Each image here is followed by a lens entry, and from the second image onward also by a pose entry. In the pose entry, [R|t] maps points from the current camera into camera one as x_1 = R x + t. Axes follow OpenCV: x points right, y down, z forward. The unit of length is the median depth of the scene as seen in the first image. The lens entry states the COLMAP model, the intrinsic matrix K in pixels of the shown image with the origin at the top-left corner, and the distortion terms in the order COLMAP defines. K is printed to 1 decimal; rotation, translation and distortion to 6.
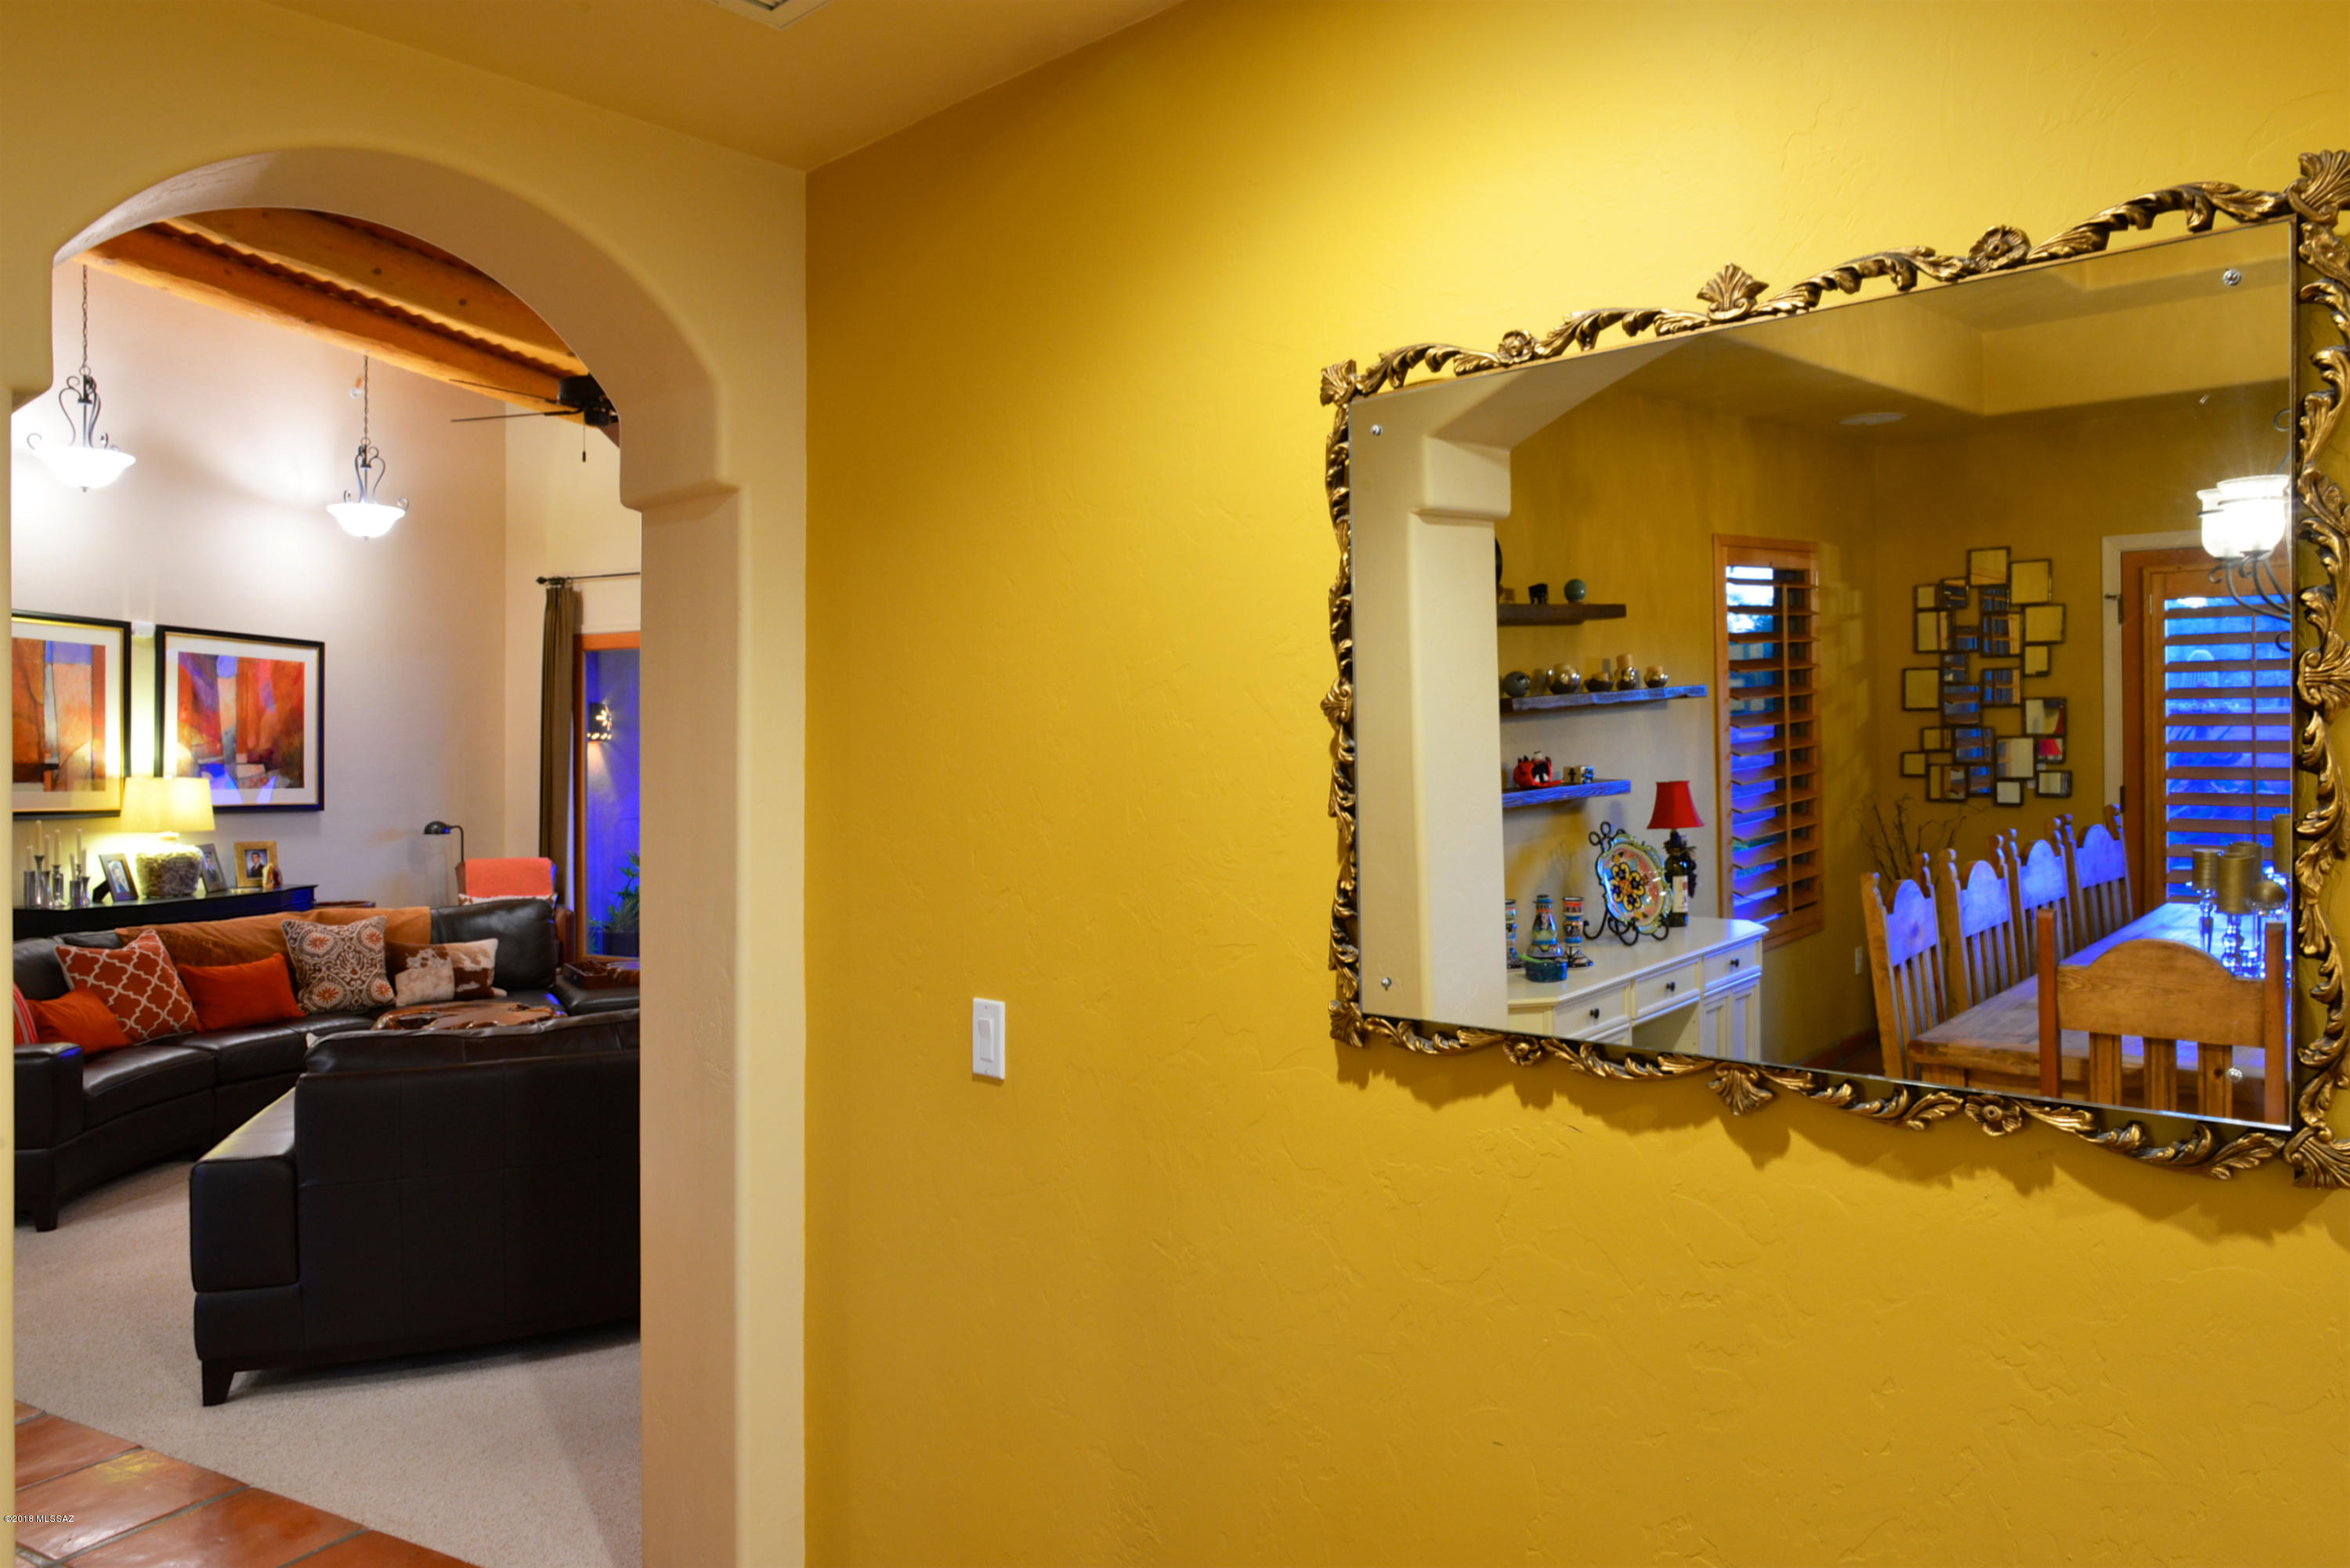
lens RADIAL K [[1602.1, 0, 1190.7], [0, 1602.1, 780.8], [0, 0, 1]] dist [-0.016912, 0.002605]
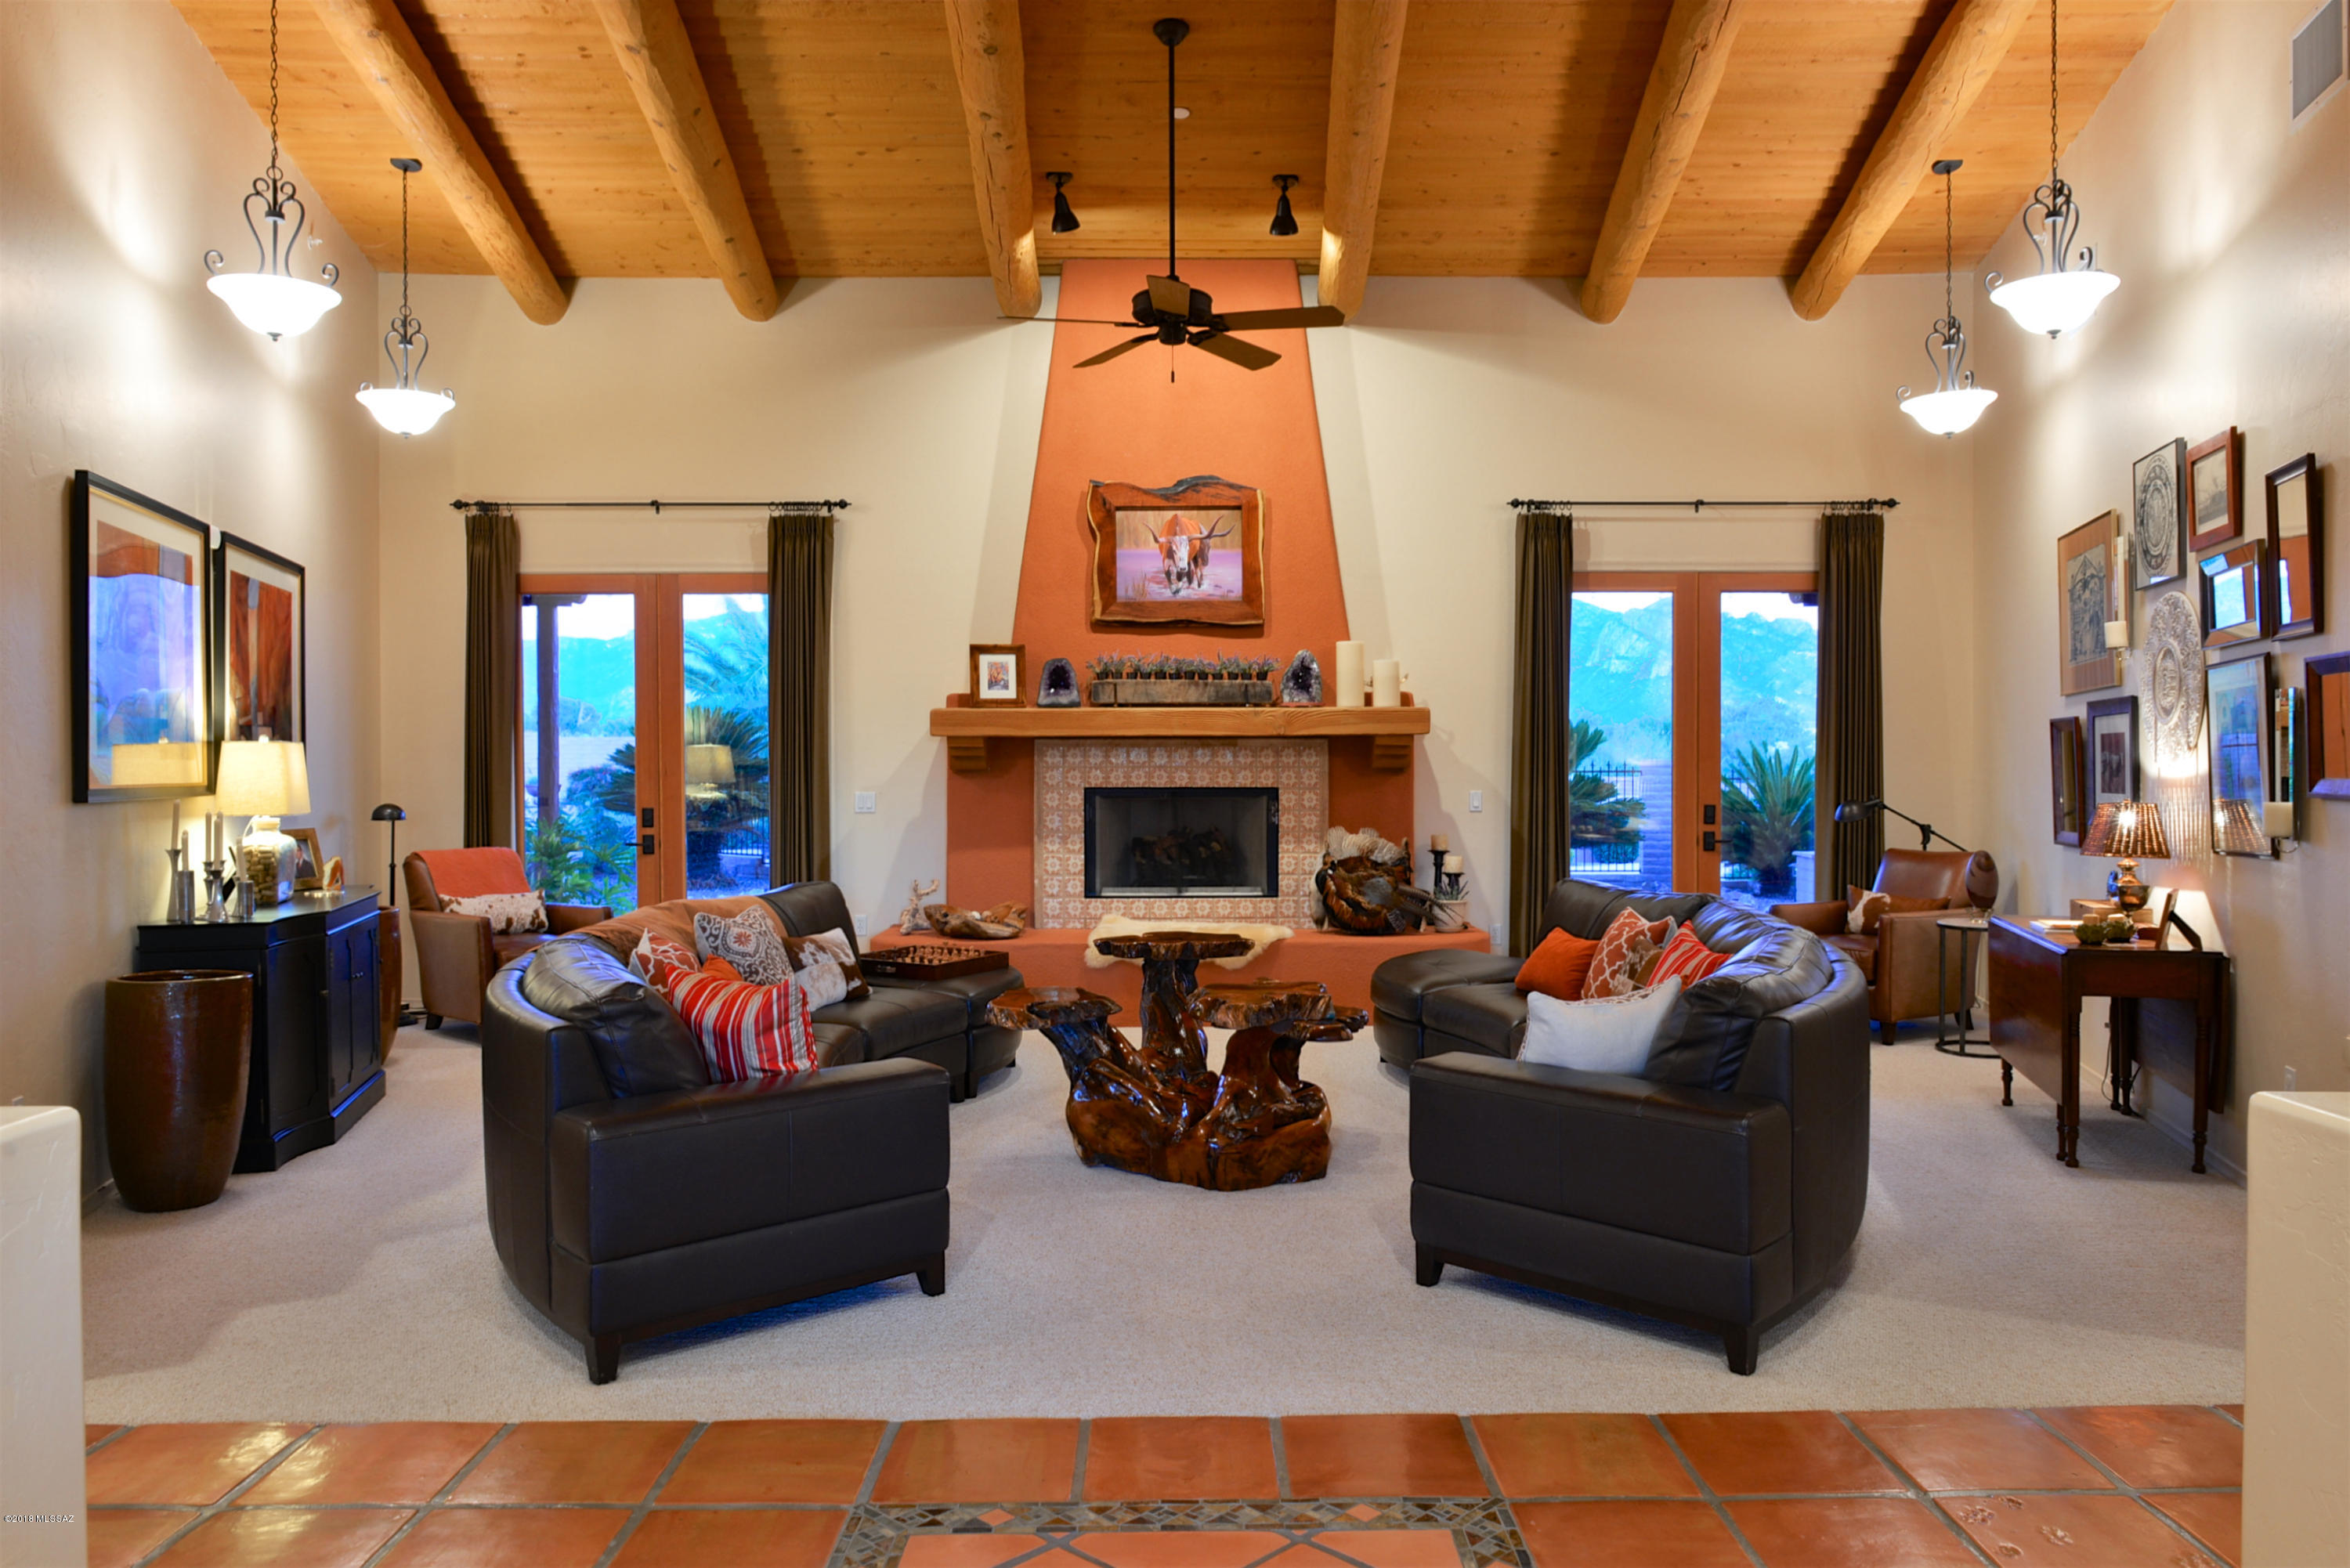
lens RADIAL K [[1602.1, 0, 1189.8], [0, 1602.1, 778.9], [0, 0, 1]] dist [-0.016912, 0.002605]
pose [[0.876013, -0.012947, 0.482114, -0.626488], [0.010781, 0.999916, 0.007261, 0.014592], [-0.482168, -0.001163, 0.876078, 0.154667]]
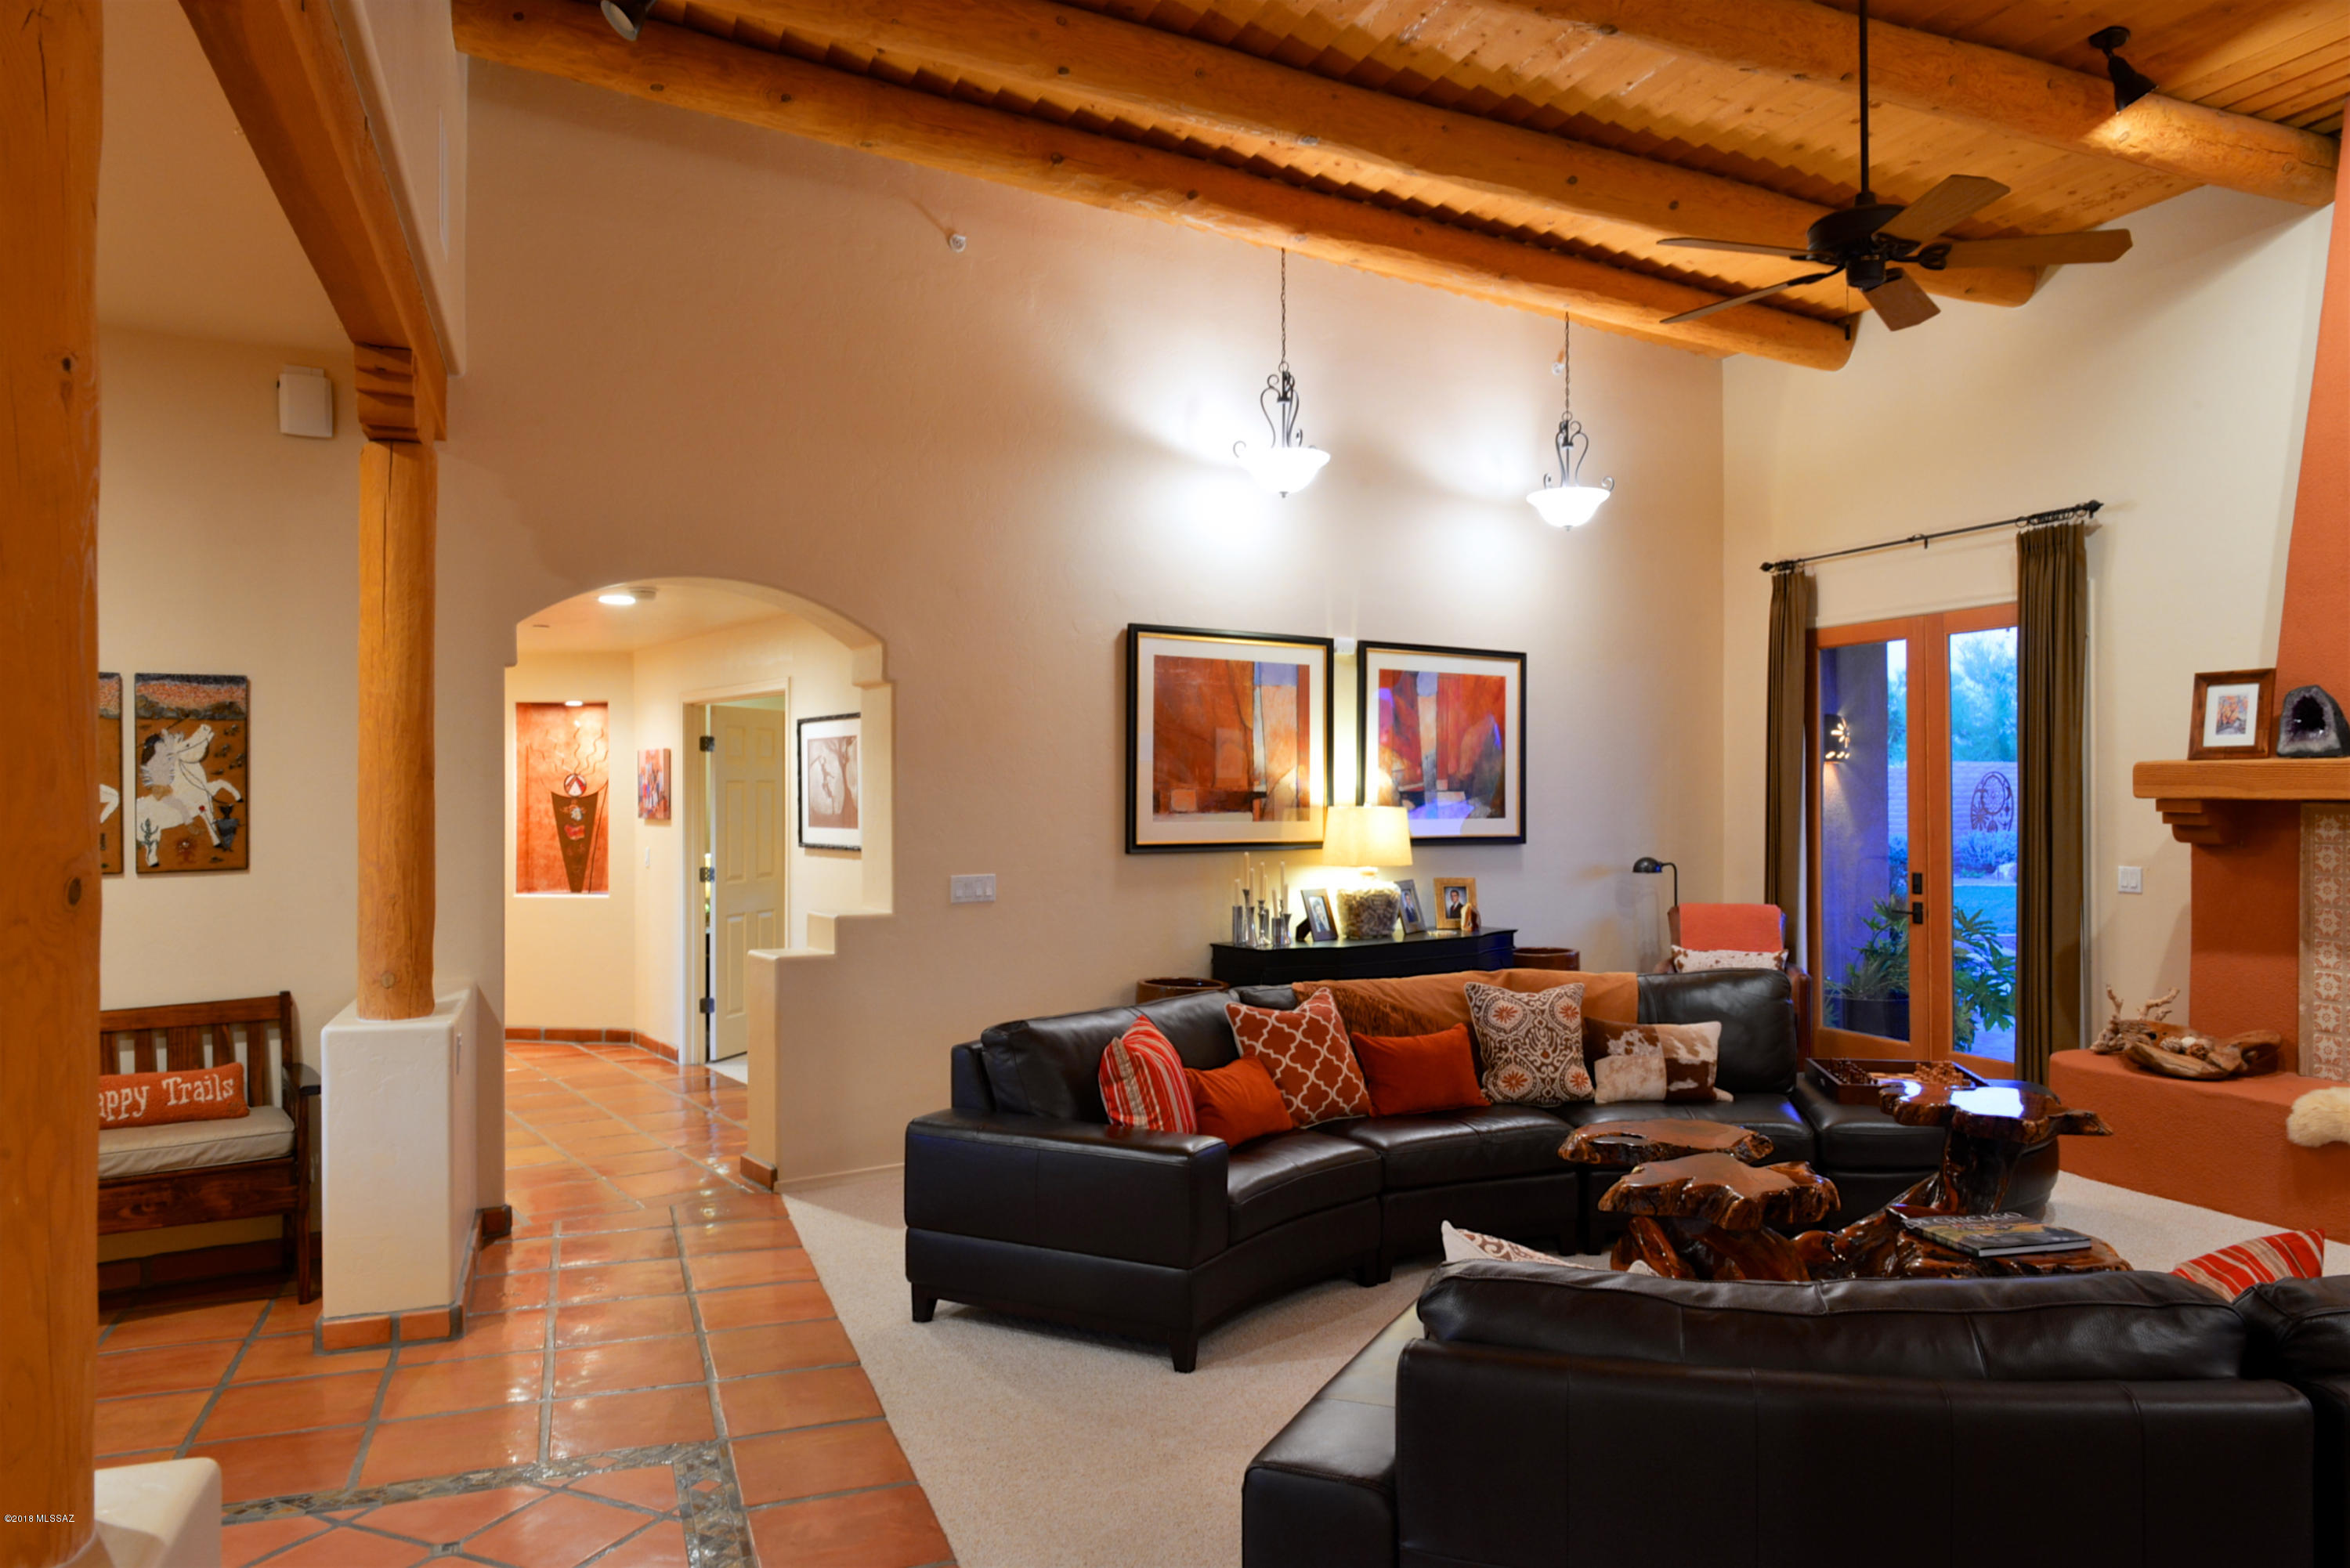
lens RADIAL K [[1602.1, 0, 1197.2], [0, 1602.1, 785.2], [0, 0, 1]] dist [-0.016912, 0.002605]
pose [[0.752924, -0.006354, -0.658076, -0.112622], [-0.001685, 0.999931, -0.011583, -0.003508], [0.658105, 0.009830, 0.752862, 0.245883]]
